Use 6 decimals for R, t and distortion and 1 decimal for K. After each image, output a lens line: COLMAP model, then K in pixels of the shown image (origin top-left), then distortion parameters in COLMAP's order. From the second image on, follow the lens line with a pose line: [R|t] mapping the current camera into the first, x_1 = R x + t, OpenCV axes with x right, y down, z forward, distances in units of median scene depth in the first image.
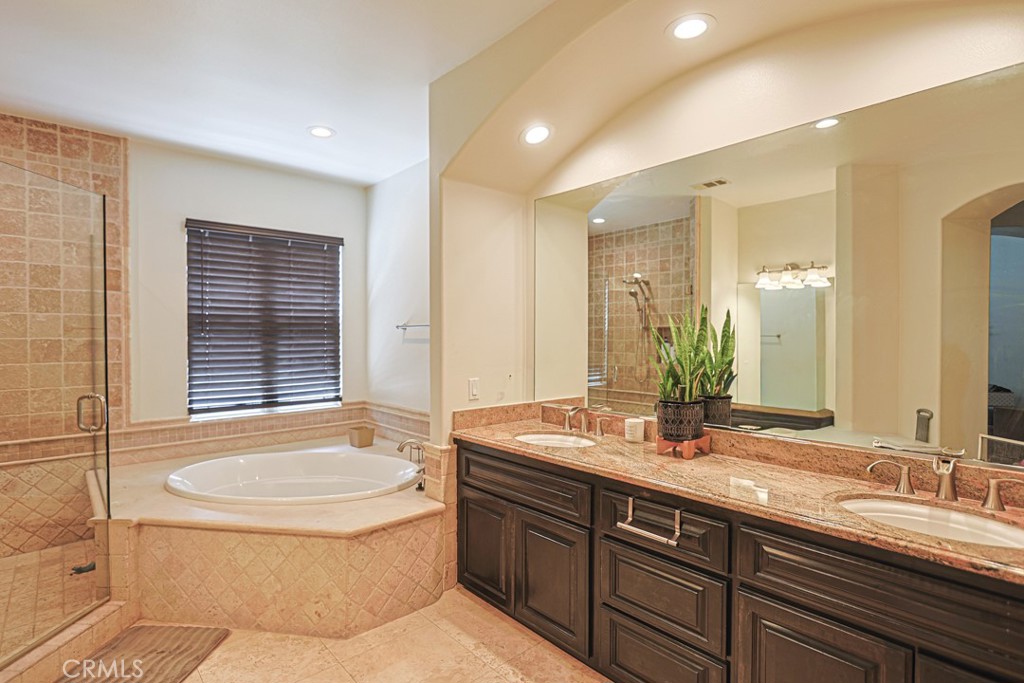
lens RADIAL K [[488.7, 0, 508.3], [0, 488.7, 334.7], [0, 0, 1]] dist [-0.026831, 0.000297]
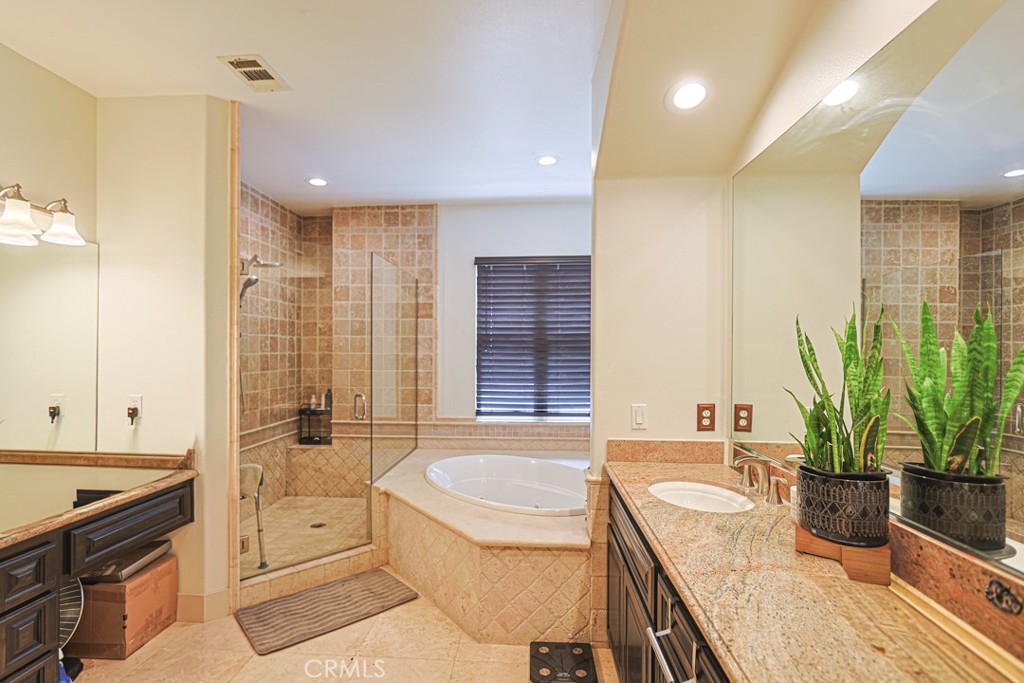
lens RADIAL K [[488.7, 0, 508.3], [0, 488.7, 334.7], [0, 0, 1]] dist [-0.026831, 0.000297]
pose [[0.698810, -0.019033, -0.715054, 0.312775], [-0.002154, 0.999585, -0.028711, -0.005966], [0.715304, 0.021604, 0.698479, 0.195407]]
